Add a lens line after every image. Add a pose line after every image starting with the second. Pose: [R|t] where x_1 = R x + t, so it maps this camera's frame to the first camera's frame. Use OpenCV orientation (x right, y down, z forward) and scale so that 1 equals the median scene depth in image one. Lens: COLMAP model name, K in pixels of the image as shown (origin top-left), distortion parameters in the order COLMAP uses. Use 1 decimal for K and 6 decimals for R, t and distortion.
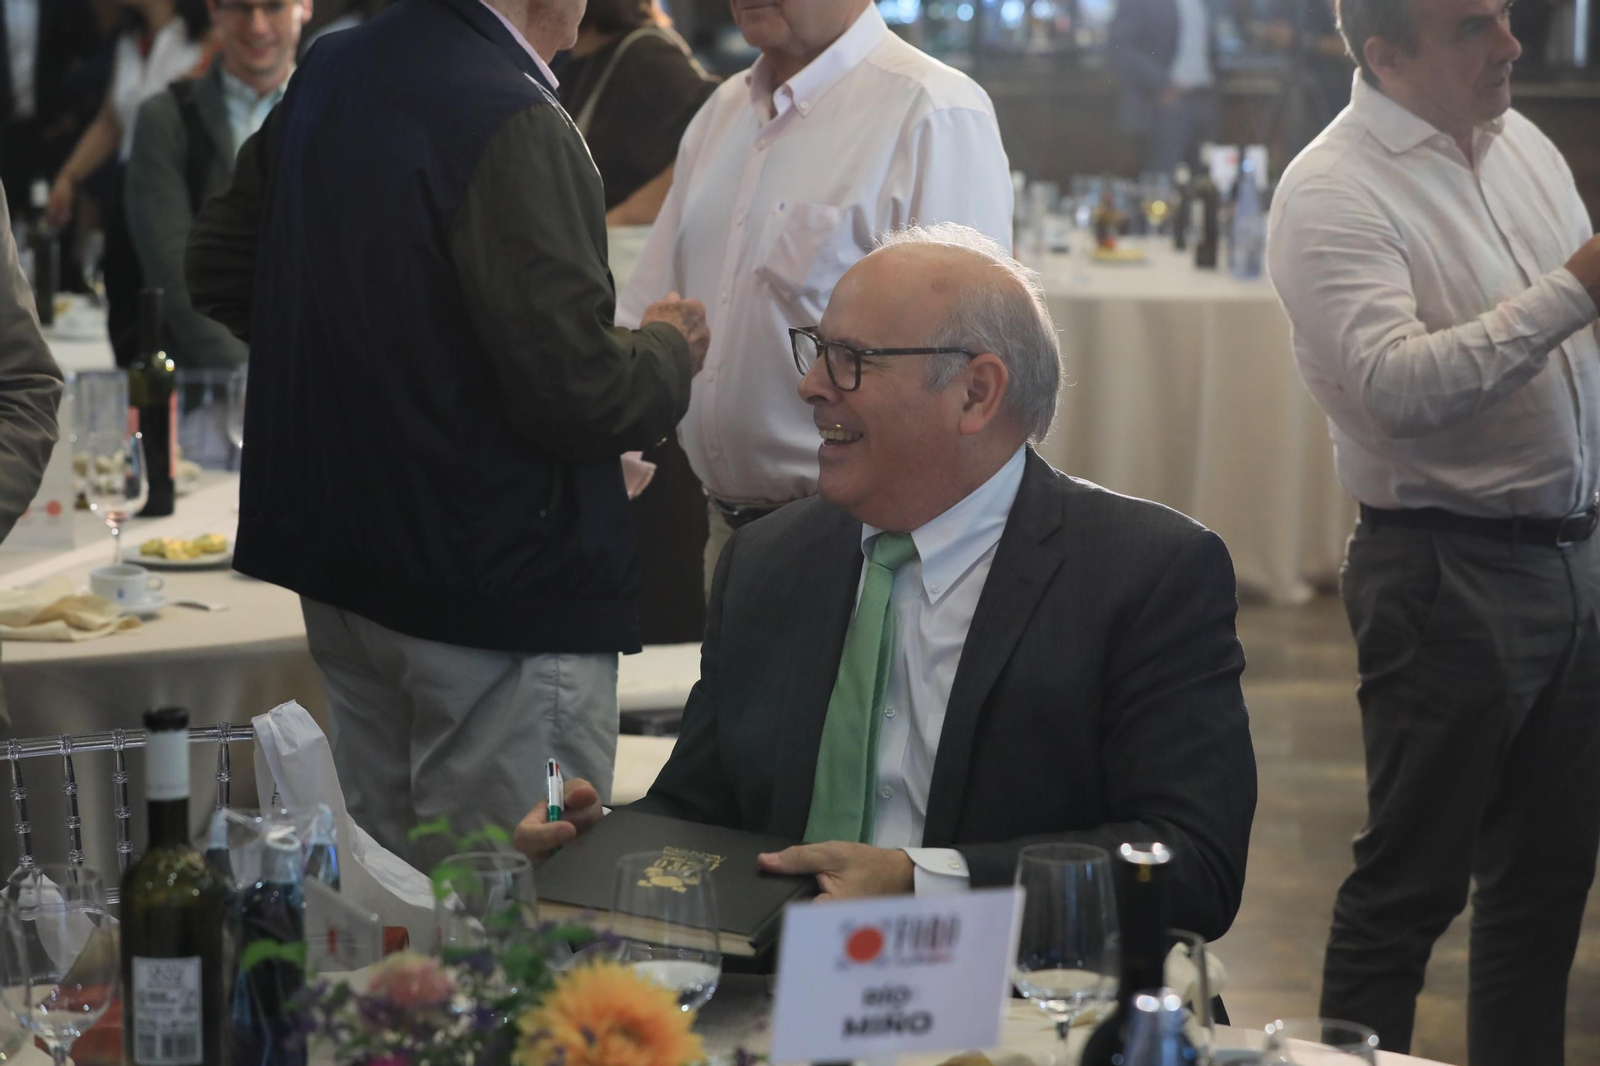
lens RADIAL K [[4097.9, 0, 800.5], [0, 4097.9, 530.0], [0, 0, 1]] dist [-0.075216, 0.000000]
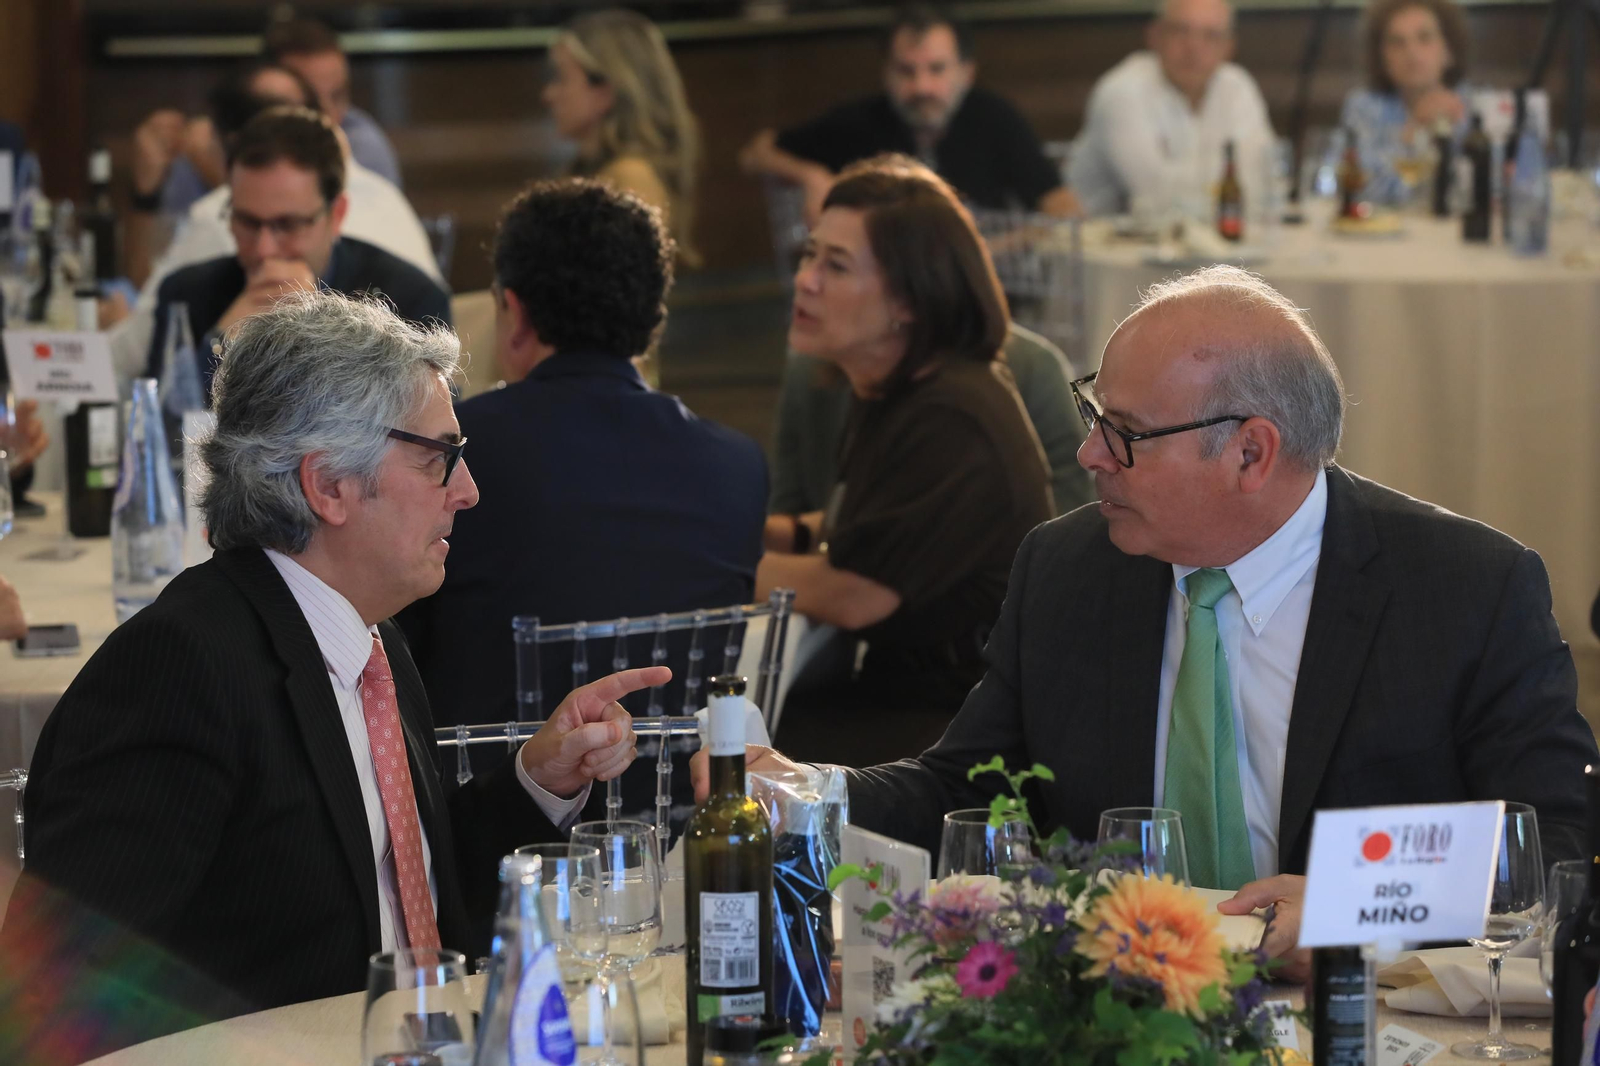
lens RADIAL K [[5964.9, 0, 799.3], [0, 5964.9, 535.0], [0, 0, 1]] dist [0.335398, 0.000000]
pose [[0.999976, -0.006722, 0.001569, -0.137222], [0.006739, 0.999920, -0.010671, 0.021805], [-0.001497, 0.010682, 0.999942, -0.687919]]
